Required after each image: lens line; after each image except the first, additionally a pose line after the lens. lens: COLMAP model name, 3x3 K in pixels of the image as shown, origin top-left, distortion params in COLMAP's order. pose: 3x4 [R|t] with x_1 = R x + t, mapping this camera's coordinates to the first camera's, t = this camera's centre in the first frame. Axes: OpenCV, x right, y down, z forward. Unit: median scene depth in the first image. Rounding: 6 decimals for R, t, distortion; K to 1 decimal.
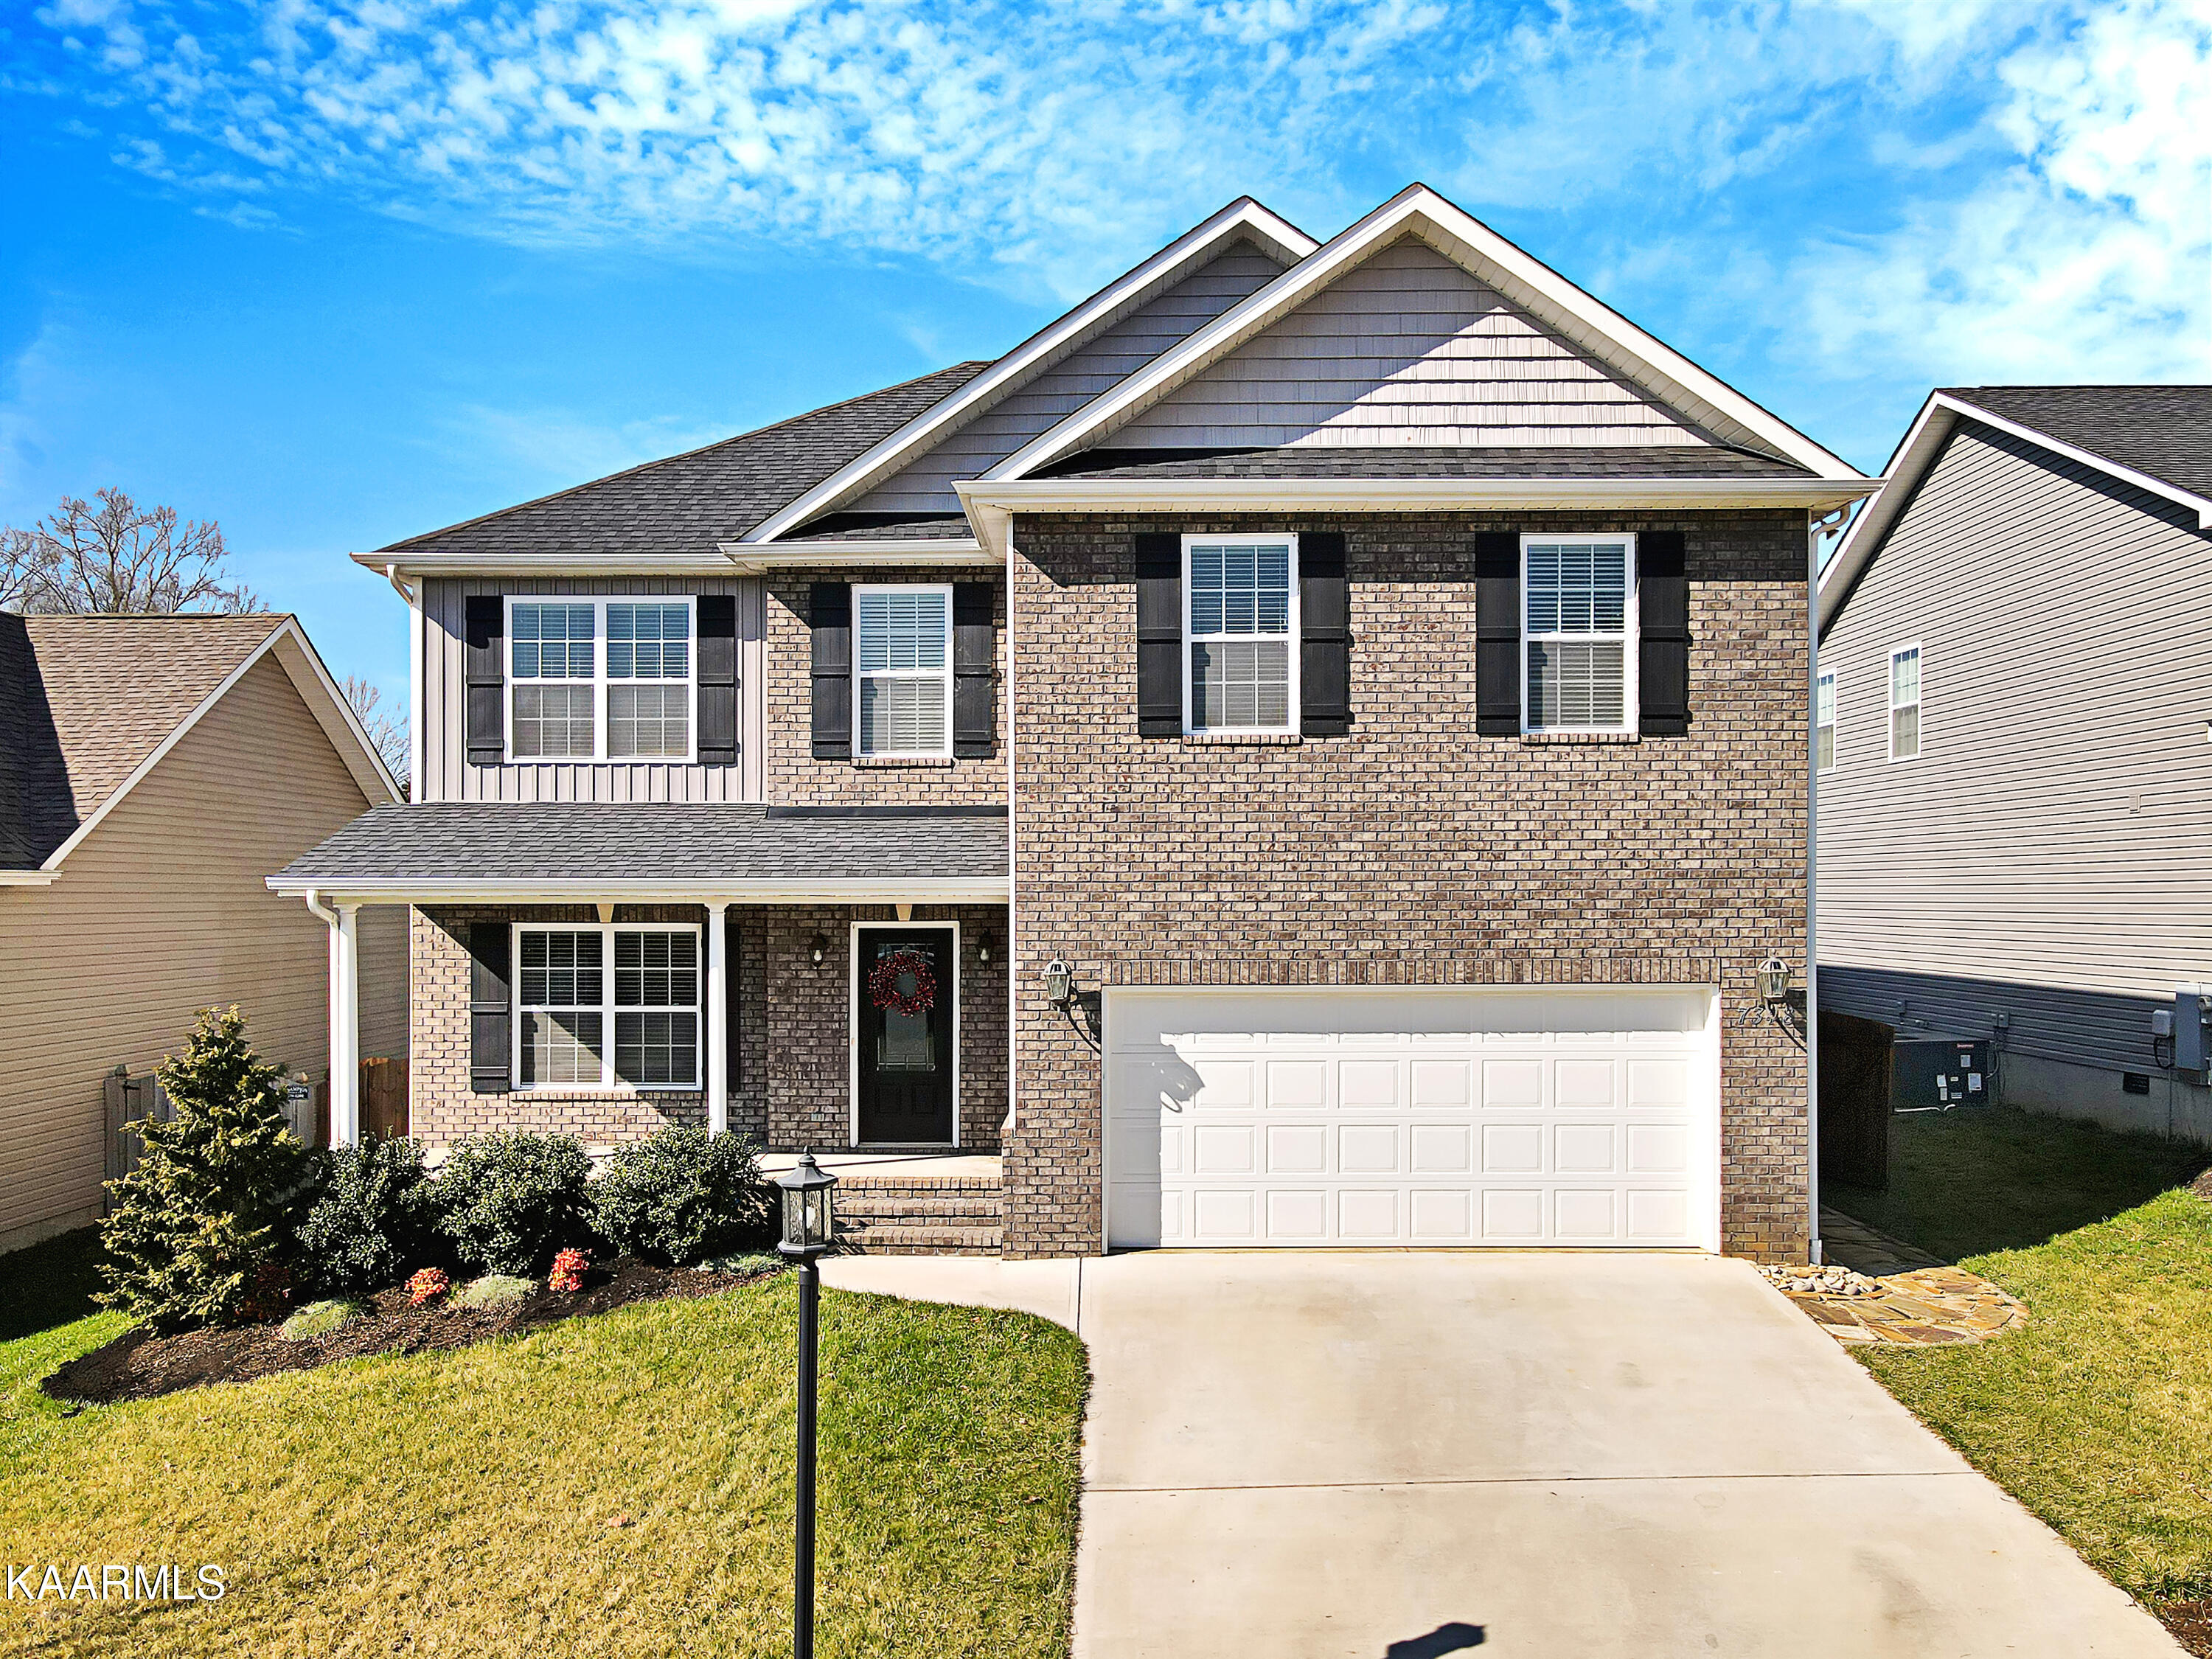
lens RADIAL K [[1538.8, 0, 1106.2], [0, 1538.8, 807.4], [0, 0, 1]] dist [0.006856, 0.005392]
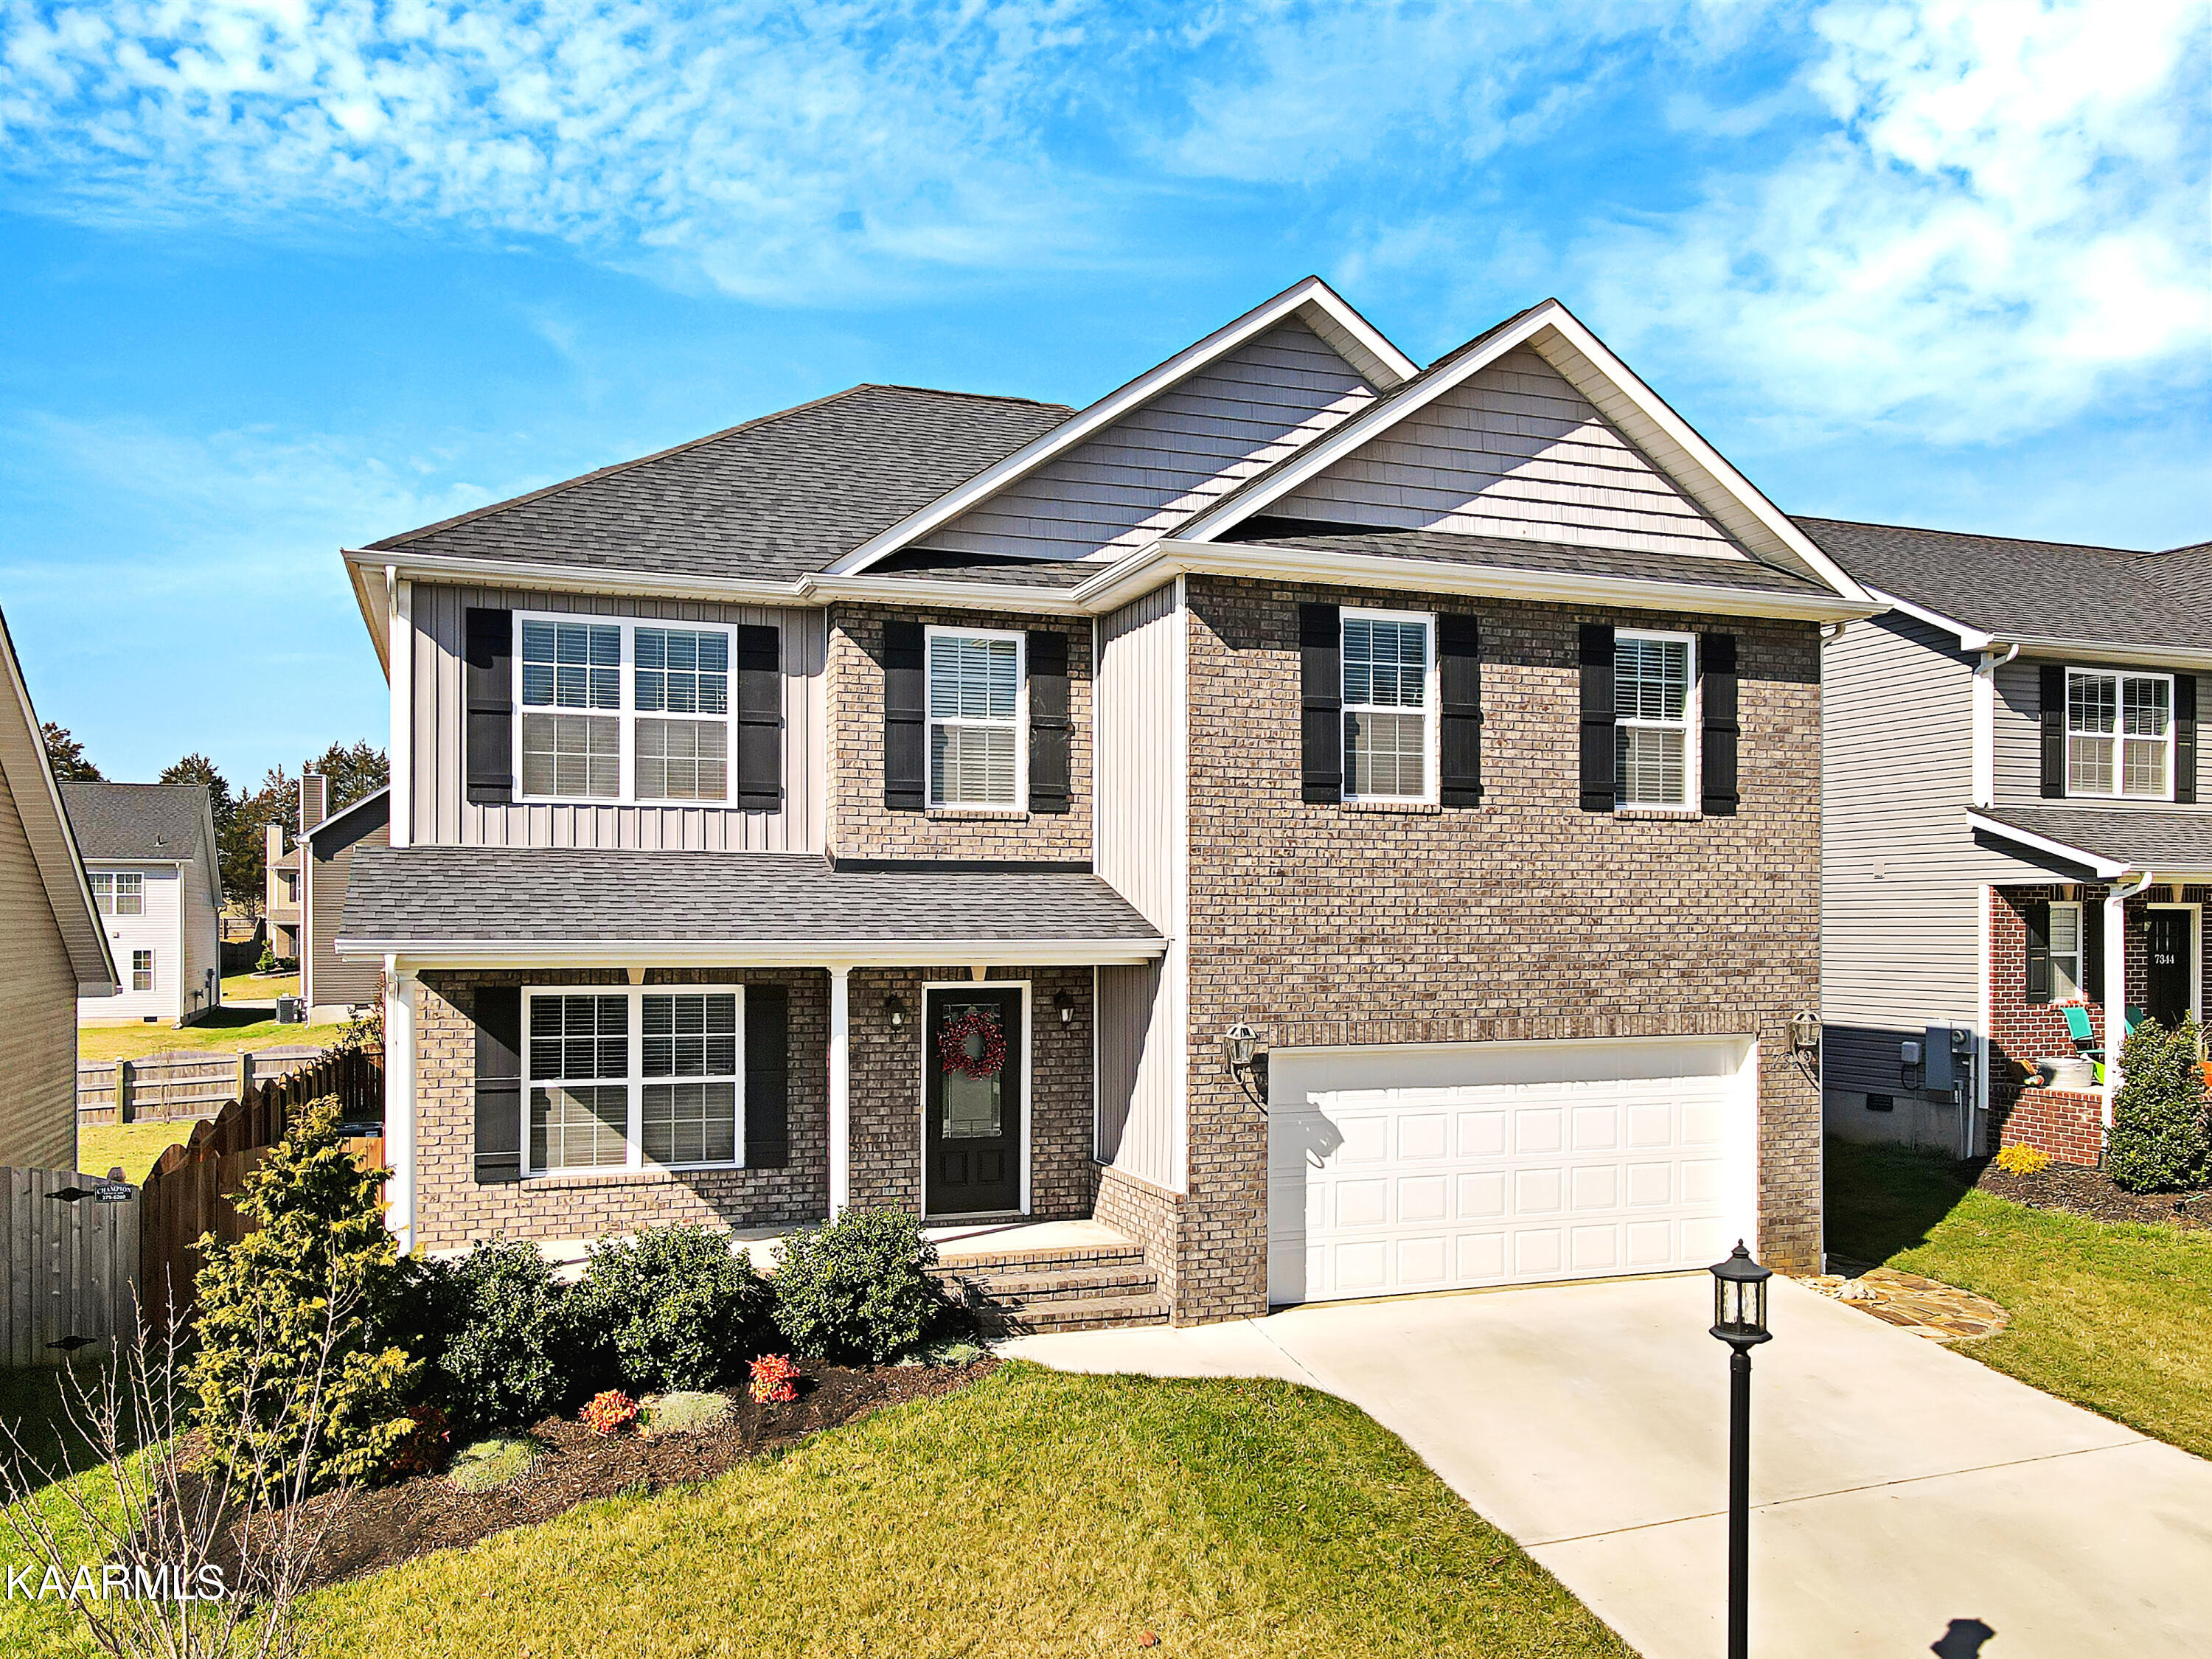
lens RADIAL K [[1556.8, 0, 1106.0], [0, 1556.8, 829.5], [0, 0, 1]] dist [0.009310, 0.004640]
pose [[0.943694, 0.023224, 0.330004, -0.439841], [-0.022144, 0.999730, -0.007033, -0.017707], [-0.330078, -0.000670, 0.943953, 0.069191]]
